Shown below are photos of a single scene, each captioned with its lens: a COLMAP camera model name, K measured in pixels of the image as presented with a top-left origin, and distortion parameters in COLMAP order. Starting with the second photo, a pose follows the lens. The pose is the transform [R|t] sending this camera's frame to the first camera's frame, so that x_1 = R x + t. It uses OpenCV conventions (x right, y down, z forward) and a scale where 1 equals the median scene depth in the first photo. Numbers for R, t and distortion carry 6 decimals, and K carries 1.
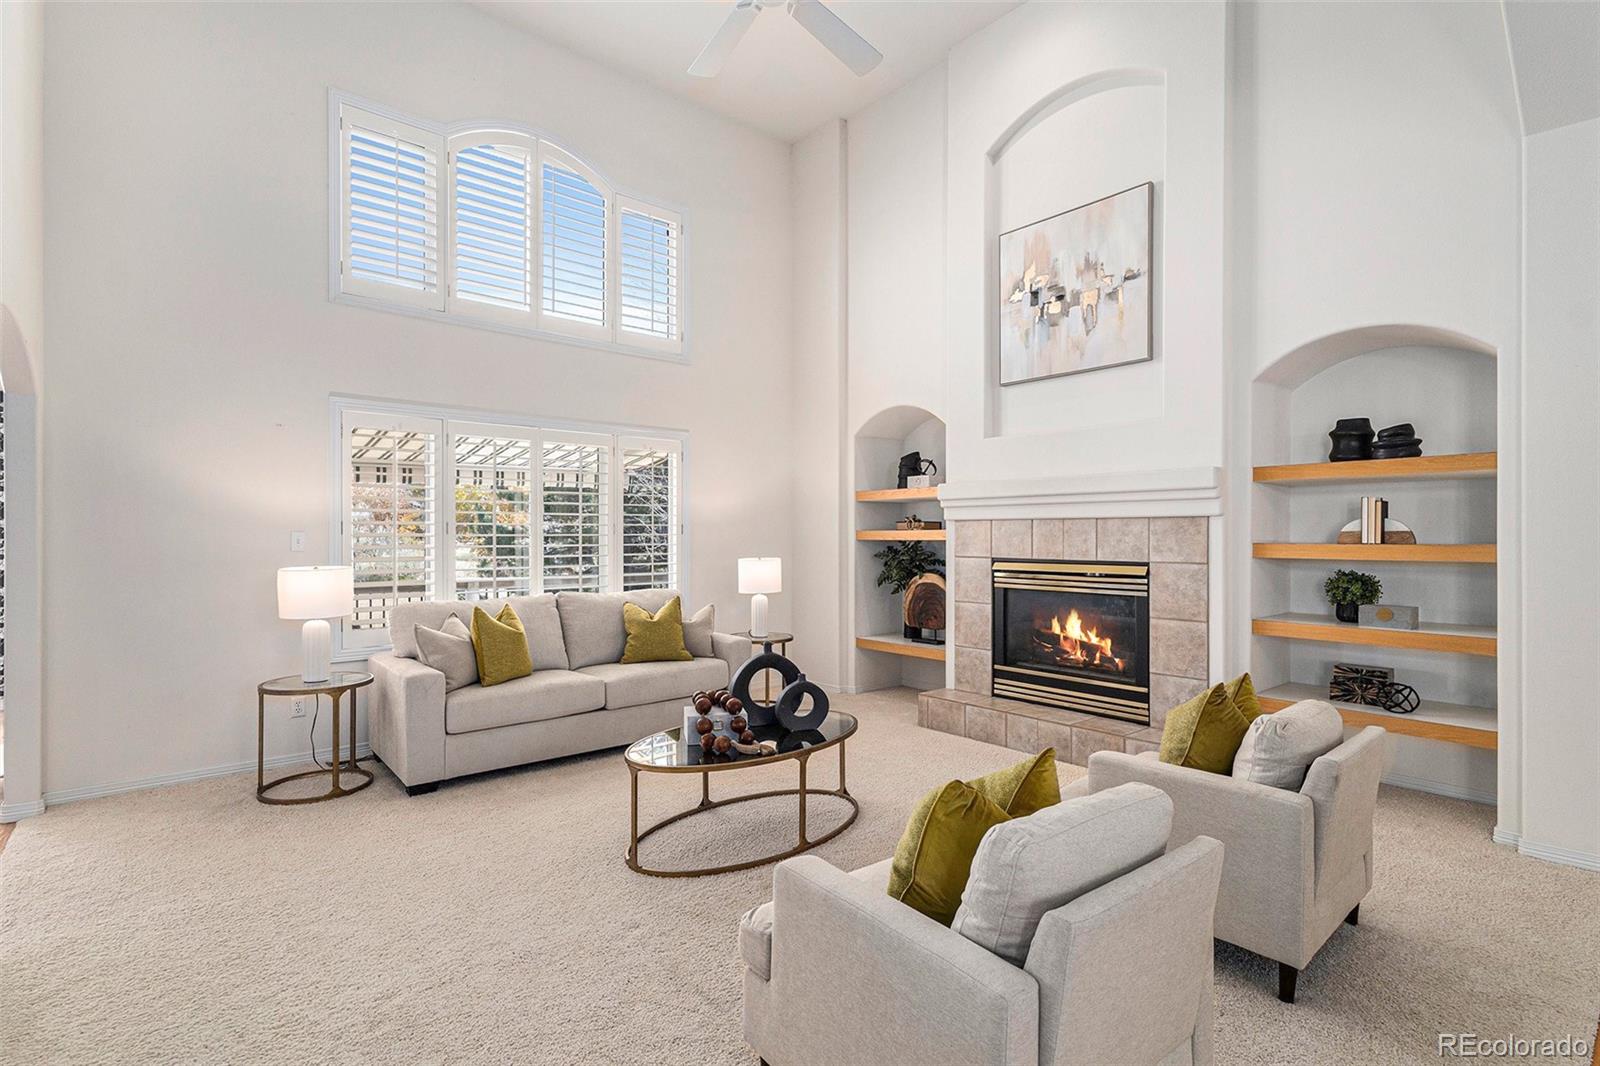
lens RADIAL K [[761.1, 0, 802.2], [0, 761.1, 539.1], [0, 0, 1]] dist [0.002827, -0.000104]
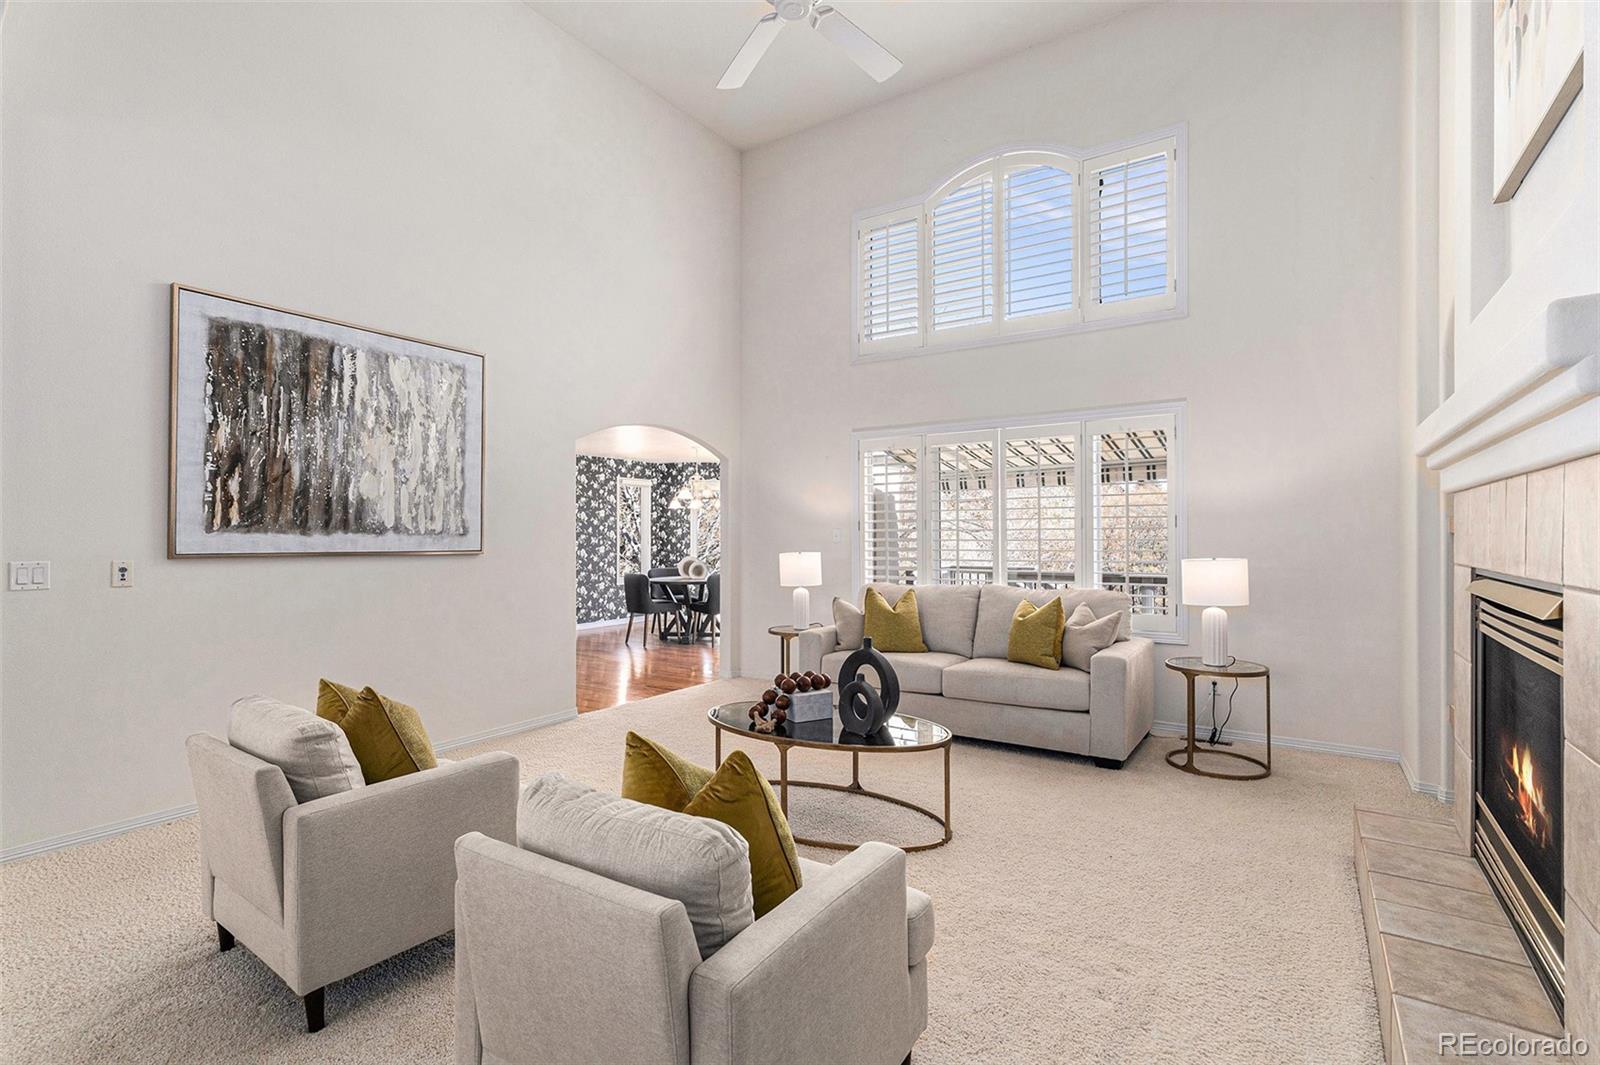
lens RADIAL K [[761.1, 0, 803.1], [0, 761.1, 533.0], [0, 0, 1]] dist [0.002827, -0.000104]
pose [[0.290265, -0.004699, -0.956935, 0.639765], [0.005842, 0.999978, -0.003139, 0.000498], [0.956928, -0.004679, 0.290286, 0.470861]]
